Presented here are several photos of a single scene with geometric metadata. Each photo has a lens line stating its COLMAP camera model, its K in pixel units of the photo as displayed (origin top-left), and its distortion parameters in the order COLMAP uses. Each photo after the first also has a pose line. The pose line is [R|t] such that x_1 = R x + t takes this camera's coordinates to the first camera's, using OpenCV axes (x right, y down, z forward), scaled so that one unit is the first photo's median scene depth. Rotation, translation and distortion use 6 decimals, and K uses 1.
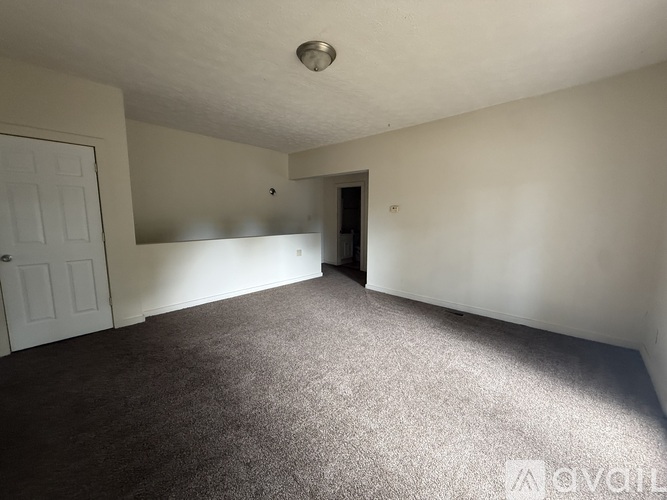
lens RADIAL K [[265.6, 0, 332.2], [0, 265.6, 248.6], [0, 0, 1]] dist [0.001236, 0.000158]
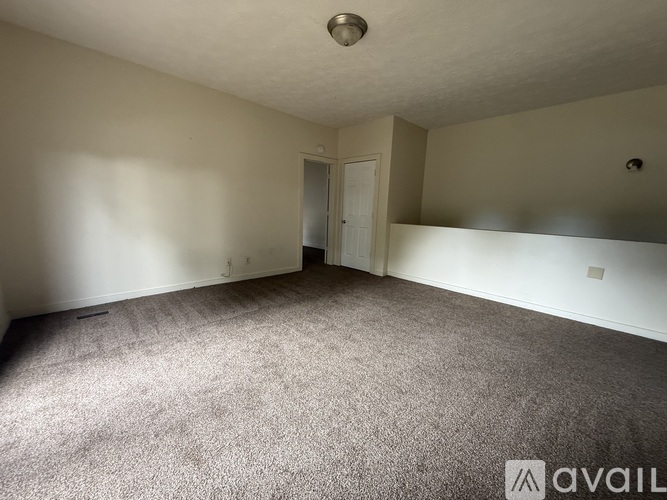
lens RADIAL K [[265.6, 0, 334.3], [0, 265.6, 254.6], [0, 0, 1]] dist [0.001236, 0.000158]
pose [[-0.052166, 0.177023, -0.982823, 0.722674], [-0.147392, 0.972020, 0.182900, -0.068293], [0.987702, 0.154401, -0.024614, 0.761179]]
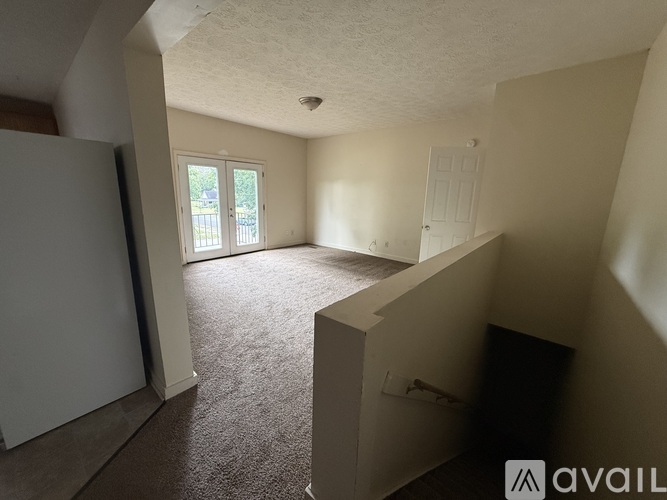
lens RADIAL K [[265.6, 0, 335.1], [0, 265.6, 249.7], [0, 0, 1]] dist [0.001236, 0.000158]
pose [[-0.998836, 0.000916, -0.048225, -0.097254], [-0.014061, 0.950864, 0.309289, -0.259912], [0.046139, 0.309607, -0.949745, 2.028421]]
